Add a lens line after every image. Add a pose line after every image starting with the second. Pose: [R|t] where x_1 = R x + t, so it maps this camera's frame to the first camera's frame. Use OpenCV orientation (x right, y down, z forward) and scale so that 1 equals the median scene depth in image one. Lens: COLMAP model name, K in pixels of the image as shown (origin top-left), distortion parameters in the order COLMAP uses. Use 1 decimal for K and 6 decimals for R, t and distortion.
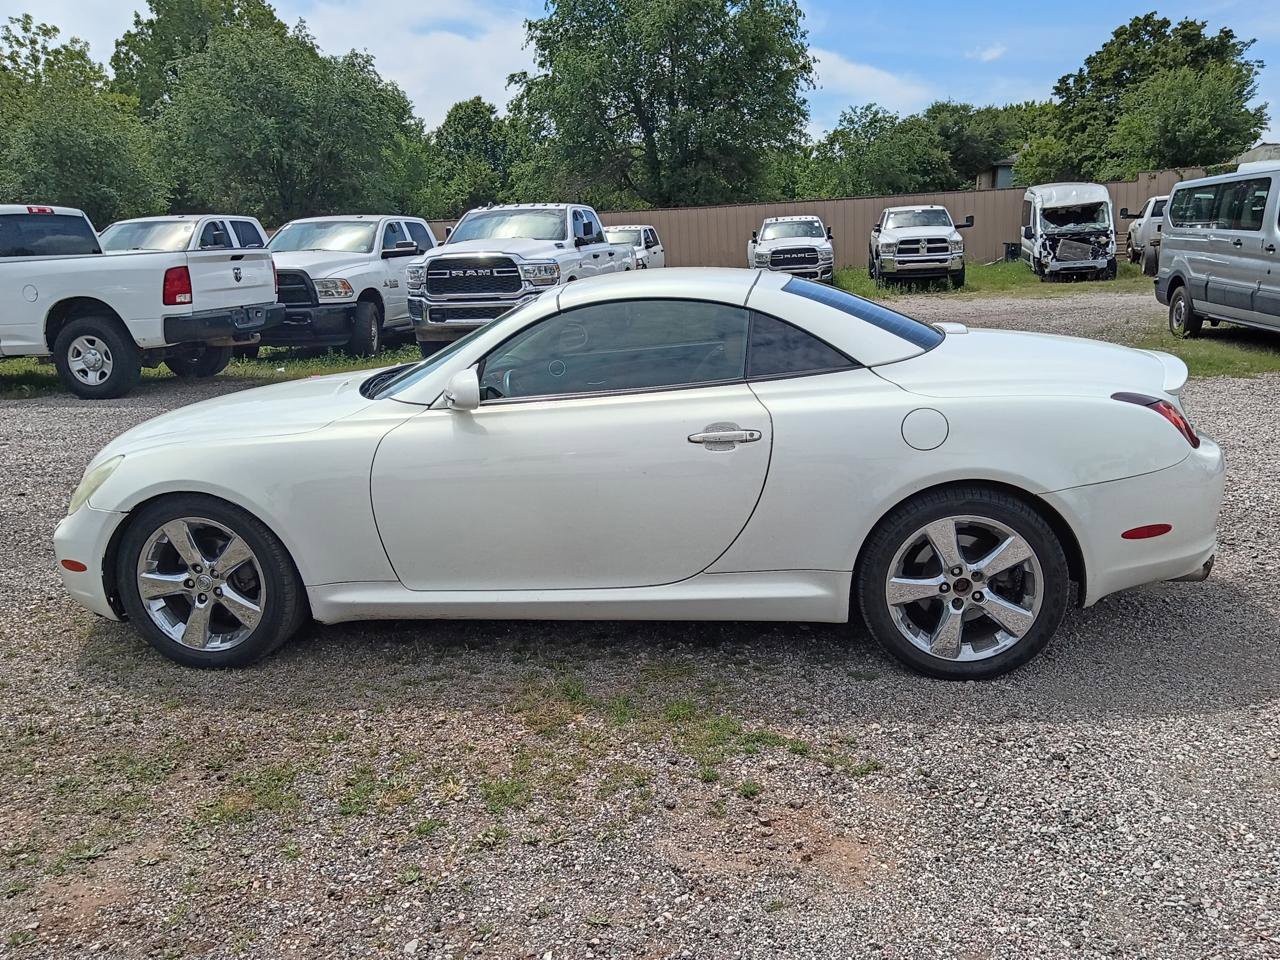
lens RADIAL K [[1072.1, 0, 636.6], [0, 1072.1, 485.1], [0, 0, 1]] dist [-0.004273, -0.004232]
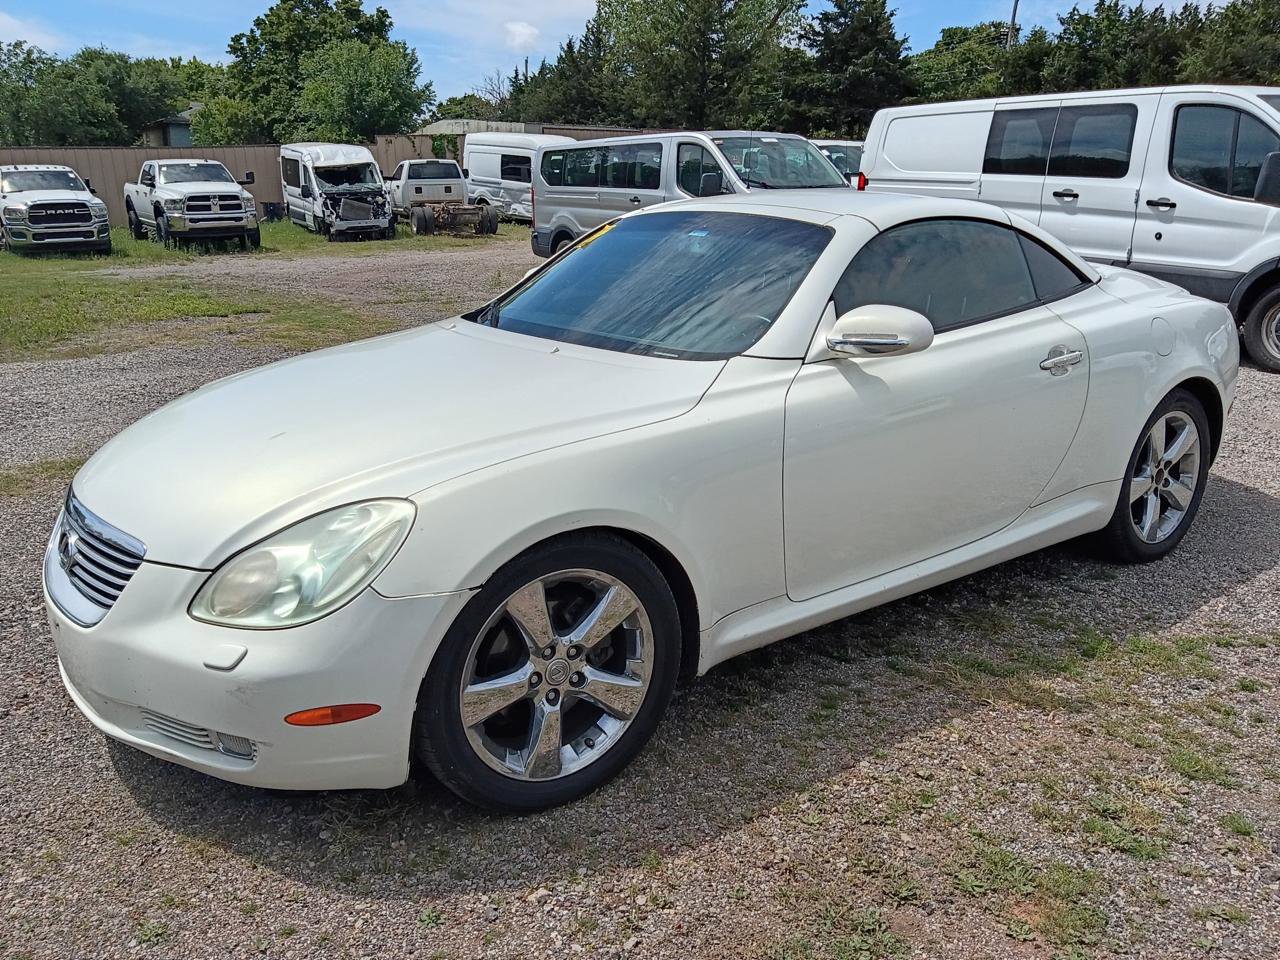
lens RADIAL K [[1072.1, 0, 630.4], [0, 1072.1, 477.2], [0, 0, 1]] dist [-0.004273, -0.004232]
pose [[0.716419, -0.155701, 0.680074, -0.135326], [0.140076, 0.987031, 0.078416, -0.011244], [-0.683464, 0.039083, 0.728938, 0.087381]]
